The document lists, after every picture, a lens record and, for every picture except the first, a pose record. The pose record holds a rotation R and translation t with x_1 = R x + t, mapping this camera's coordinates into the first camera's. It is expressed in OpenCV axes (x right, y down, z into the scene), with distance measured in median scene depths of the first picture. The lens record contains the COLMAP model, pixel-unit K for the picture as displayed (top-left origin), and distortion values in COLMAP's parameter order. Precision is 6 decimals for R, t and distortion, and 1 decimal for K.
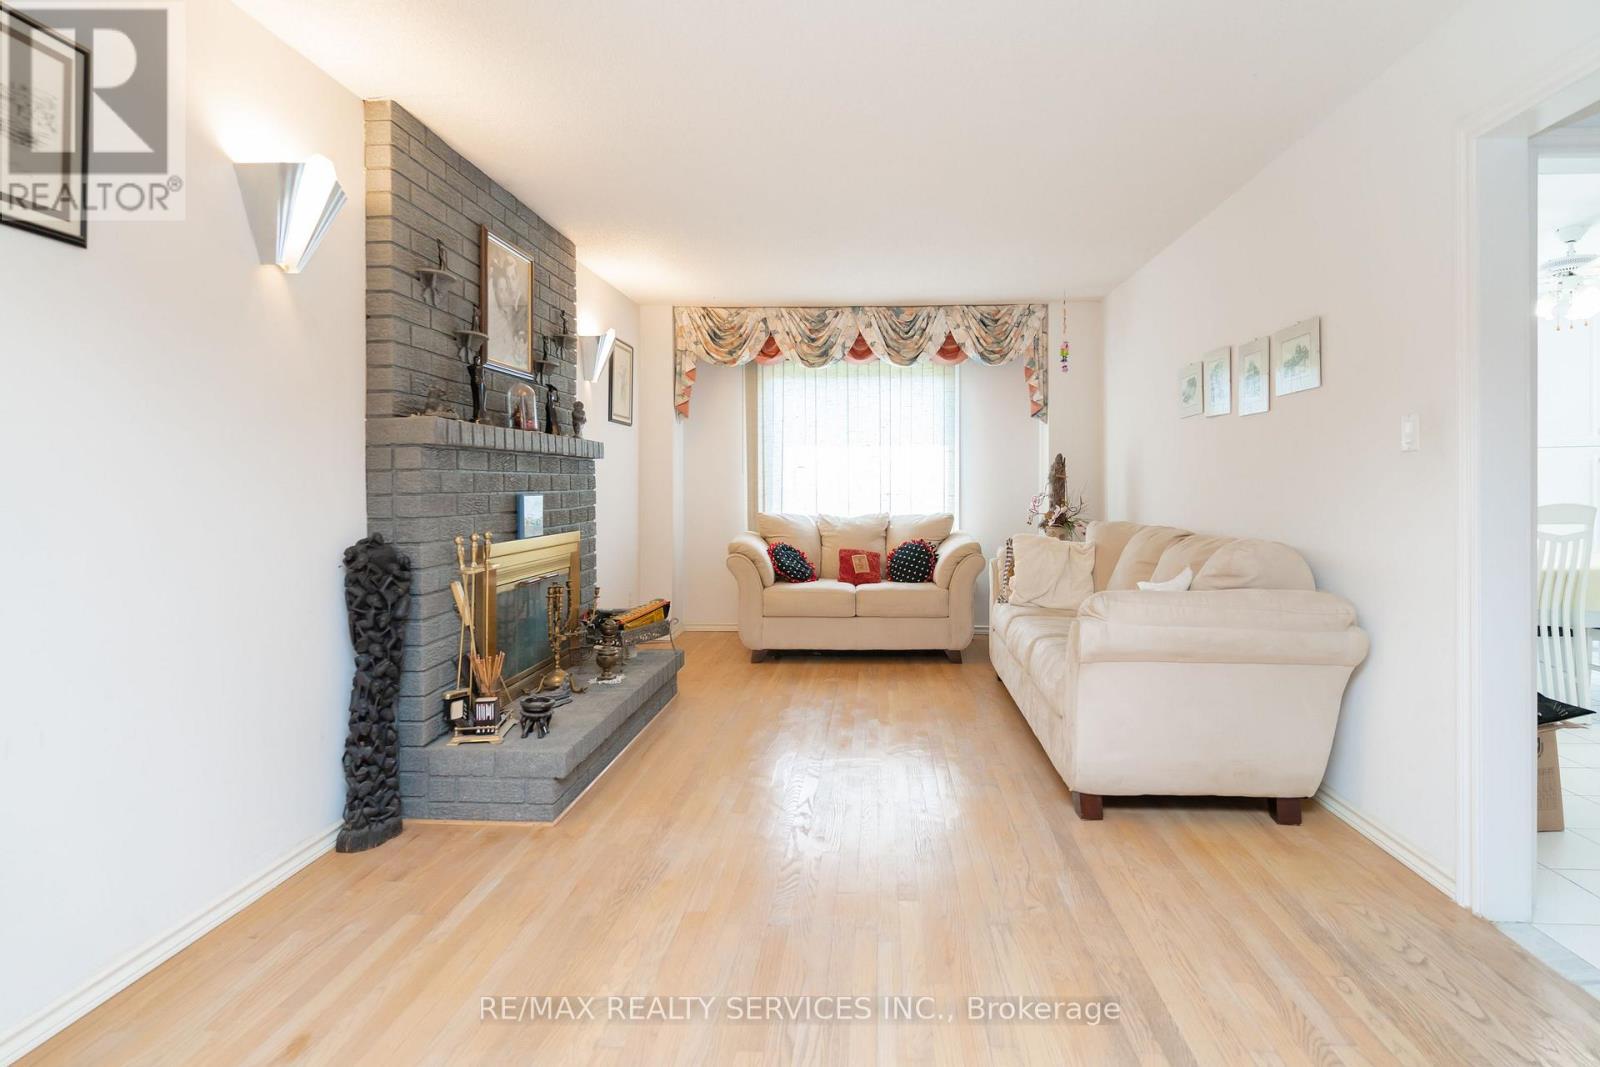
lens RADIAL K [[787.8, 0, 817.3], [0, 787.8, 521.9], [0, 0, 1]] dist [-0.000180, 0.000516]
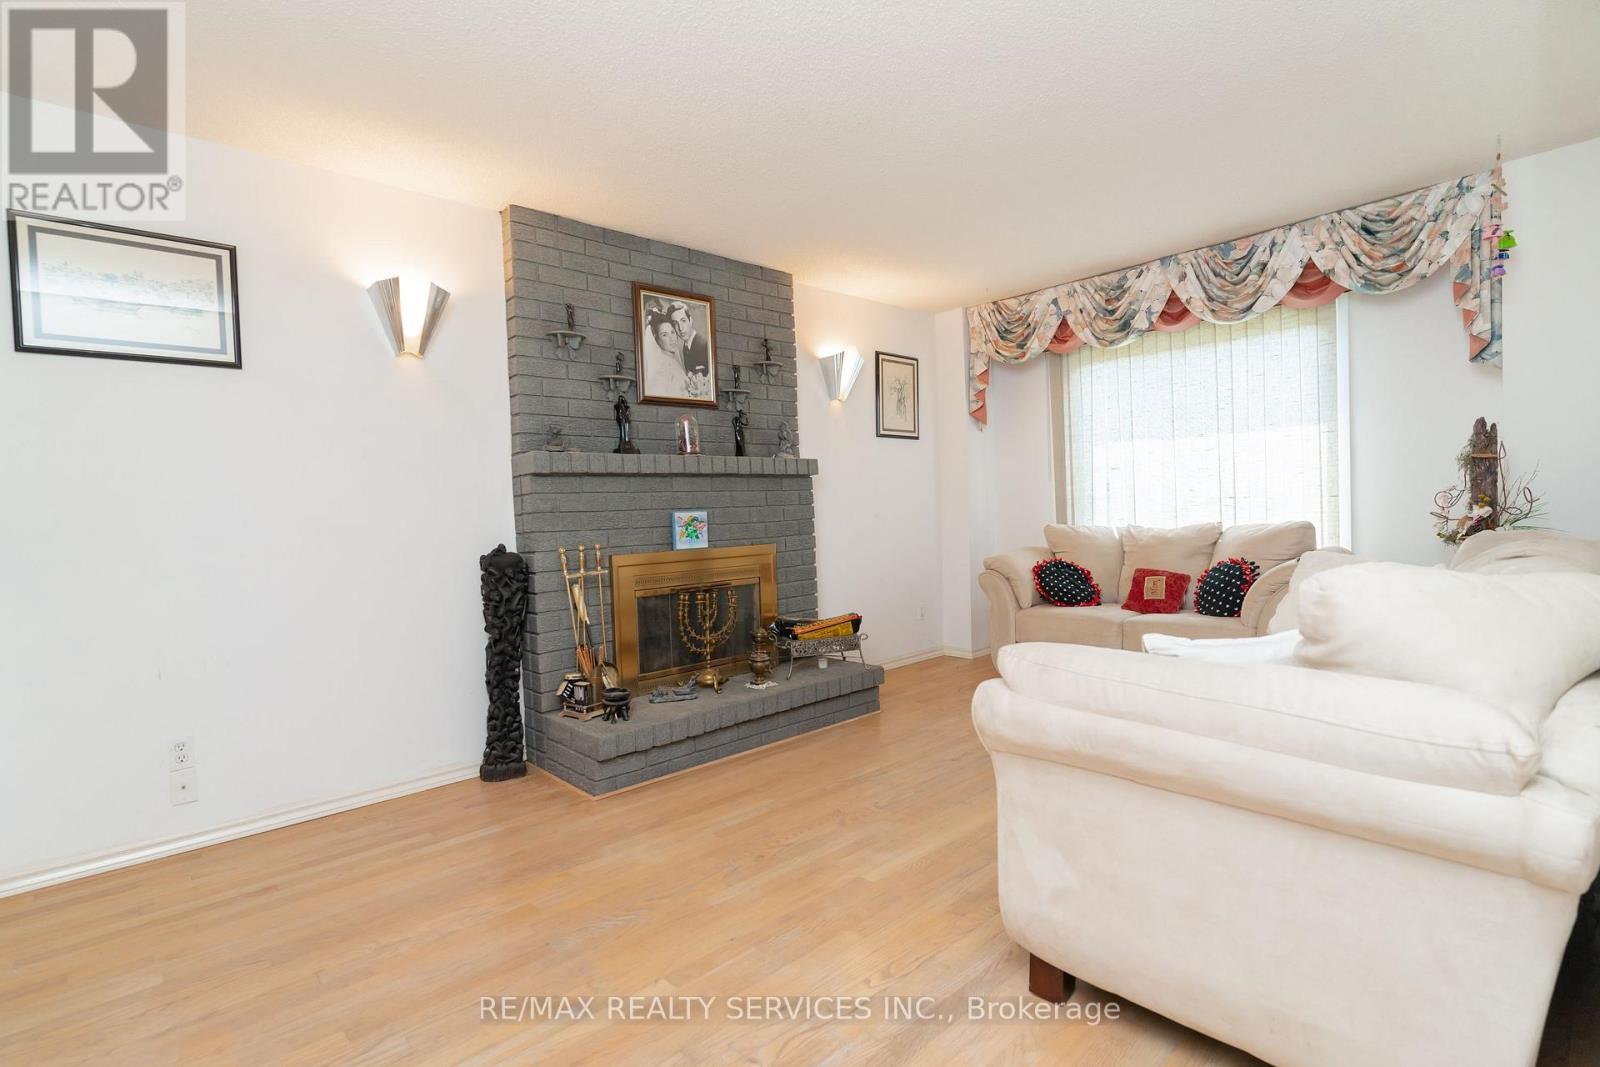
lens RADIAL K [[739.0, 0, 797.6], [0, 739.0, 556.3], [0, 0, 1]] dist [-0.000113, 0.000617]
pose [[0.713437, 0.016076, -0.700535, 0.307762], [0.002448, 0.999674, 0.025433, 0.002205], [0.700715, -0.019860, 0.713165, 0.222178]]
